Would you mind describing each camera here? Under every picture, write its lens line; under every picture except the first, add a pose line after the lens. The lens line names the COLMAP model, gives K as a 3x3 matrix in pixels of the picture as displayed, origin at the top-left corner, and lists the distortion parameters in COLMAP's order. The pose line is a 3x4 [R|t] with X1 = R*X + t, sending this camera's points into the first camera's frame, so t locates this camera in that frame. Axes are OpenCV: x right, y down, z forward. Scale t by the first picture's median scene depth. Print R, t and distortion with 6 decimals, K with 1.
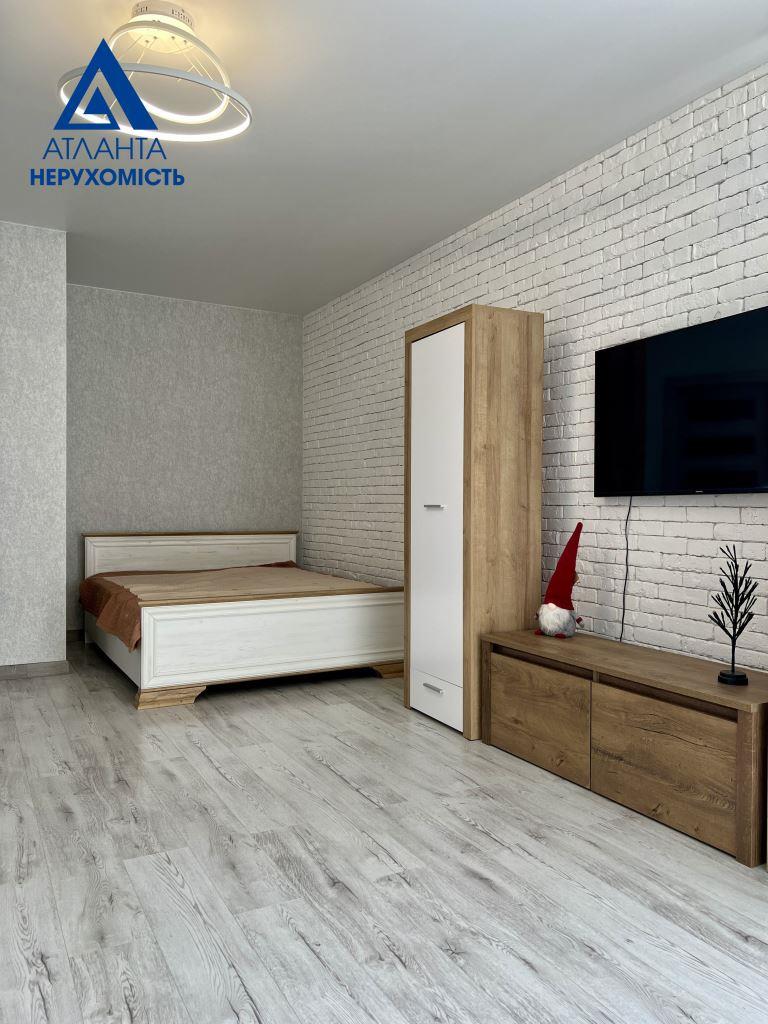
lens RADIAL K [[762.5, 0, 388.8], [0, 762.5, 518.3], [0, 0, 1]] dist [0.065584, -0.072448]
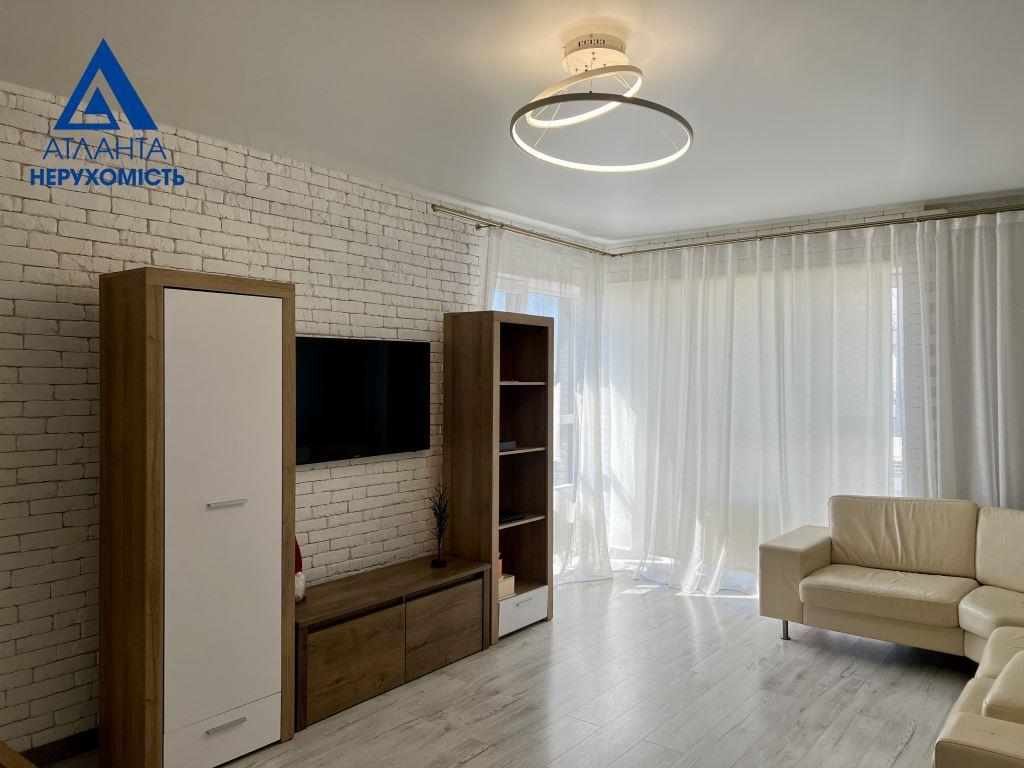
lens RADIAL K [[762.5, 0, 513.9], [0, 762.5, 383.7], [0, 0, 1]] dist [0.065584, -0.072448]
pose [[-0.391590, -0.016841, 0.919985, -0.892065], [0.008348, 0.999726, 0.021854, -0.174061], [-0.920102, 0.016238, -0.391343, 1.129887]]
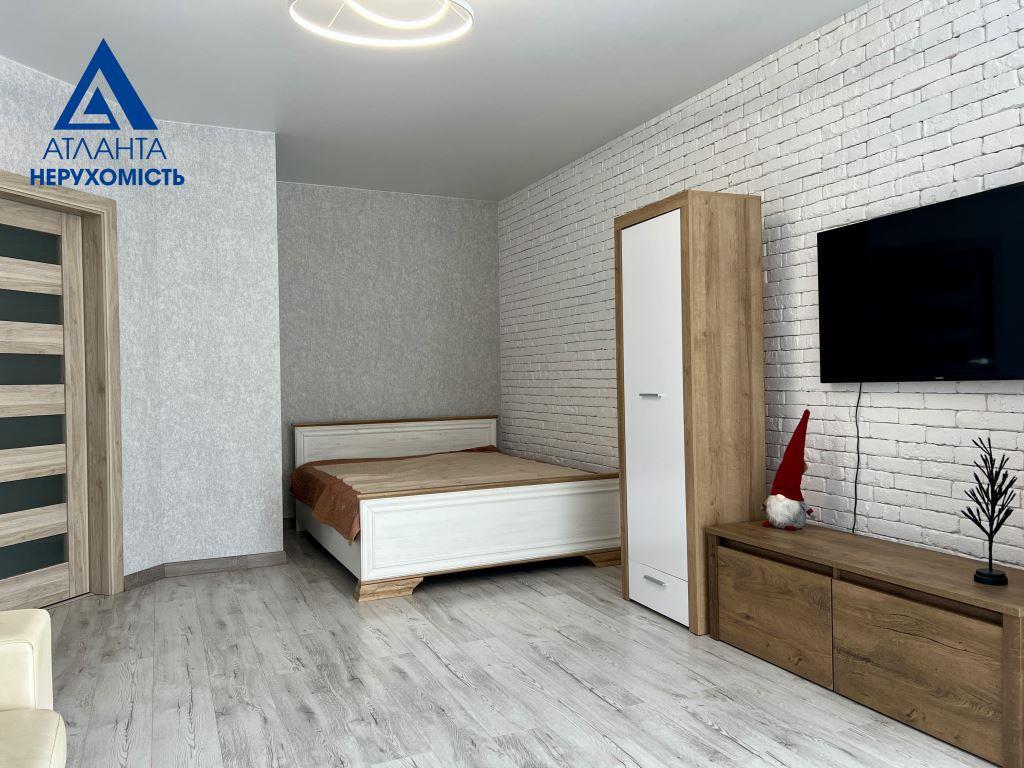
lens RADIAL K [[762.5, 0, 516.6], [0, 762.5, 385.4], [0, 0, 1]] dist [0.065584, -0.072448]
pose [[0.997339, -0.023837, -0.068900, -0.048816], [0.023237, 0.999685, -0.009505, -0.025030], [0.069105, 0.007879, 0.997578, 0.004315]]
